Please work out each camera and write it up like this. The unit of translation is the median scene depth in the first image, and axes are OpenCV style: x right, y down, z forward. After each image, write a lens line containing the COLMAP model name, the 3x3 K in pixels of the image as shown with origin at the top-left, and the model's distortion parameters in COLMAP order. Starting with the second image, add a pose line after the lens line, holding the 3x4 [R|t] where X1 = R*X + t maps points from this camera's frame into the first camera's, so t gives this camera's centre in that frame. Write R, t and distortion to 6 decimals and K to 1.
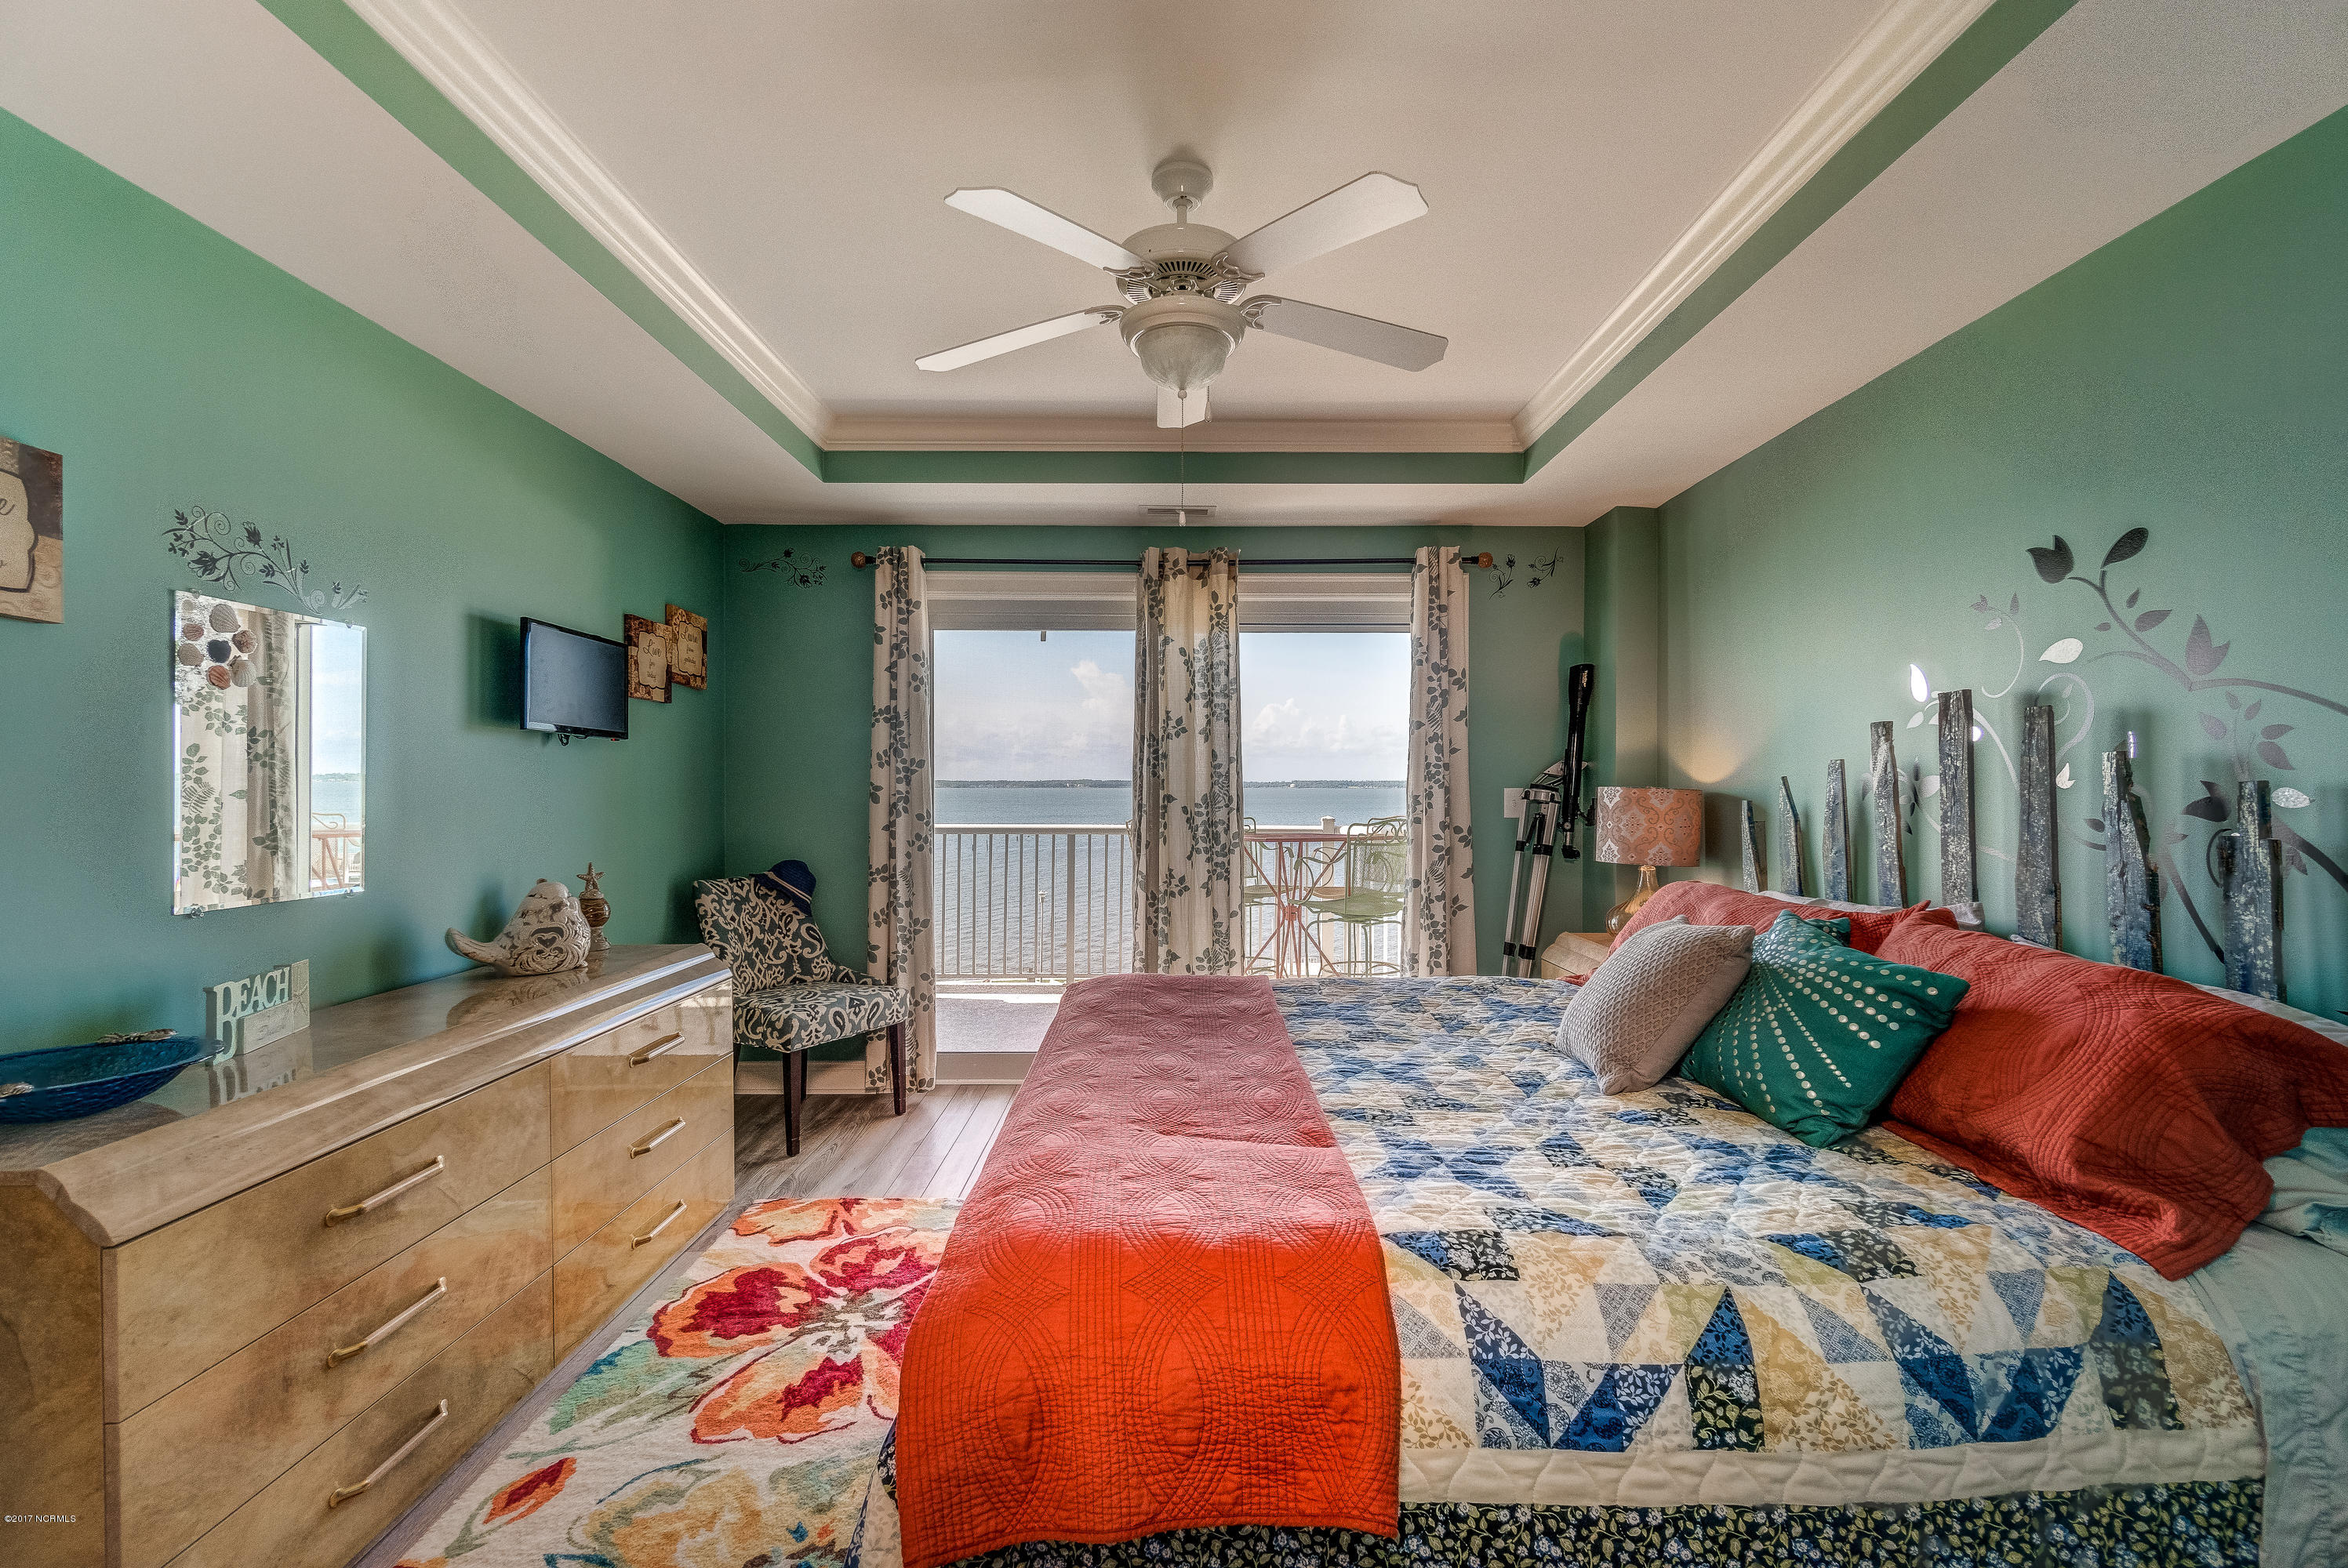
lens RADIAL K [[1036.3, 0, 1180.4], [0, 1036.3, 788.0], [0, 0, 1]] dist [0.001541, -0.001067]
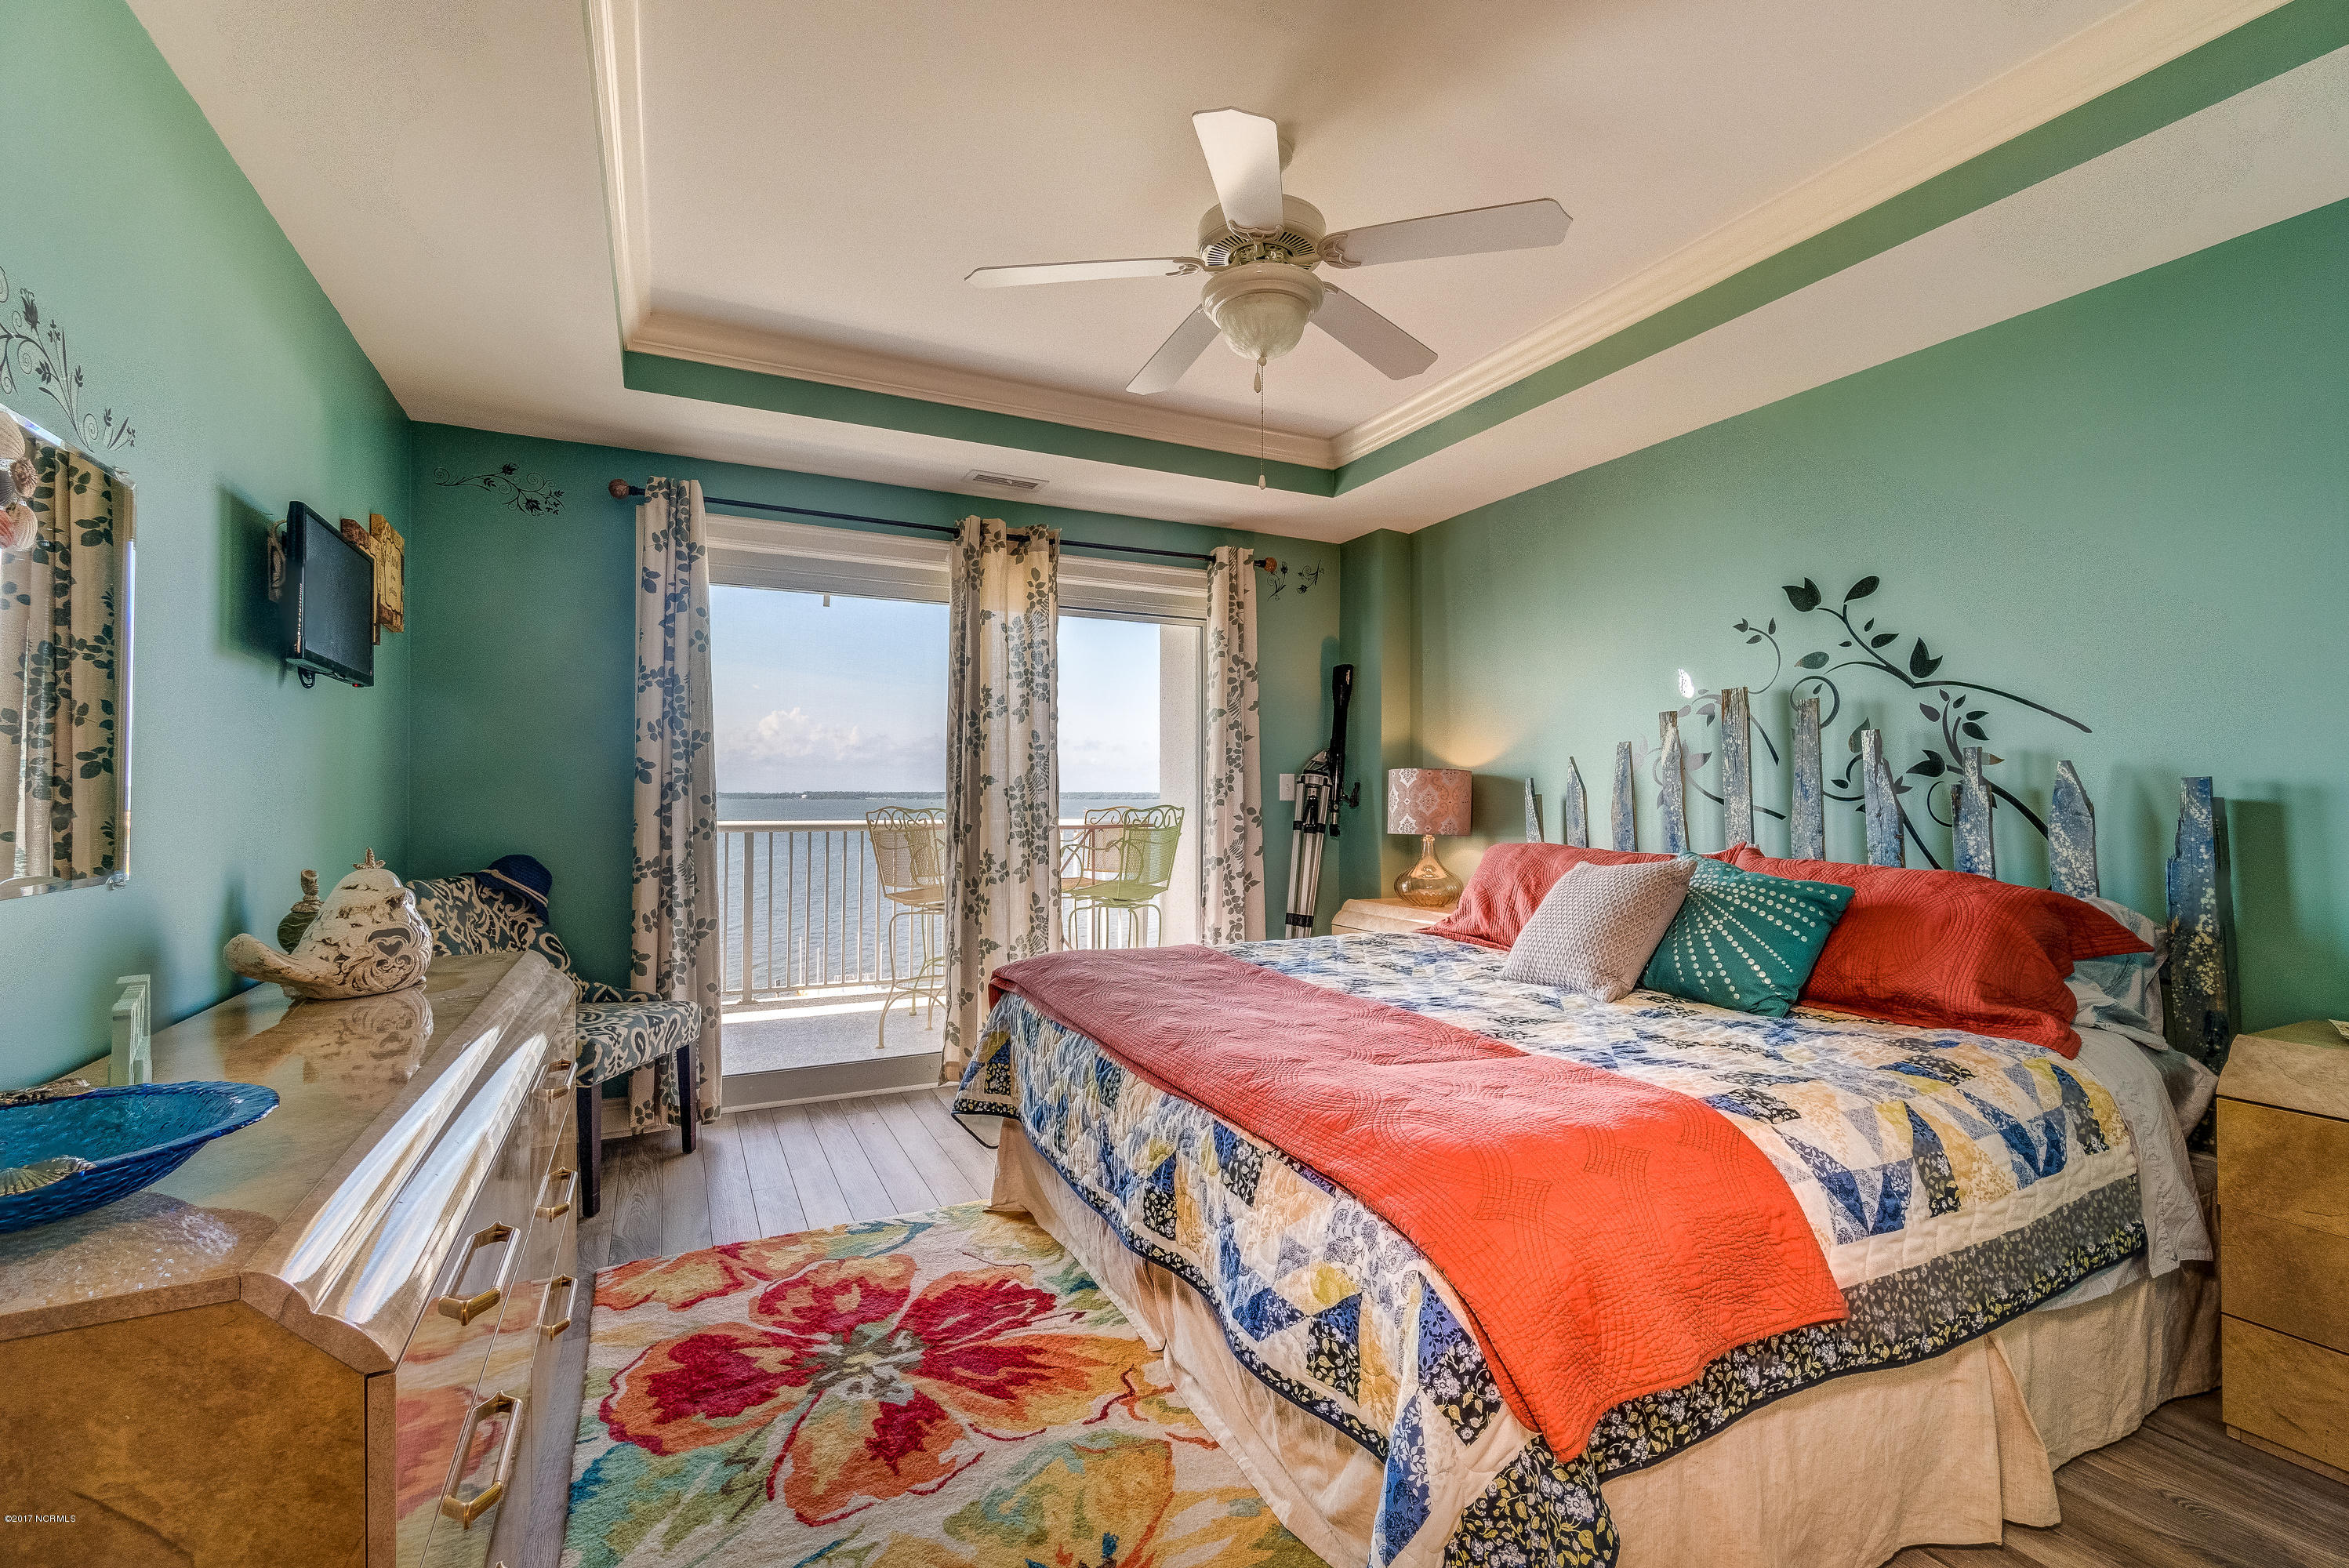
lens RADIAL K [[1036.0, 0, 1190.4], [0, 1036.0, 785.3], [0, 0, 1]] dist [0.002141, -0.000703]
pose [[0.897050, 0.004643, 0.441906, -0.280114], [0.000814, 0.999926, -0.012159, 0.027985], [-0.441929, 0.011267, 0.896979, 0.063102]]
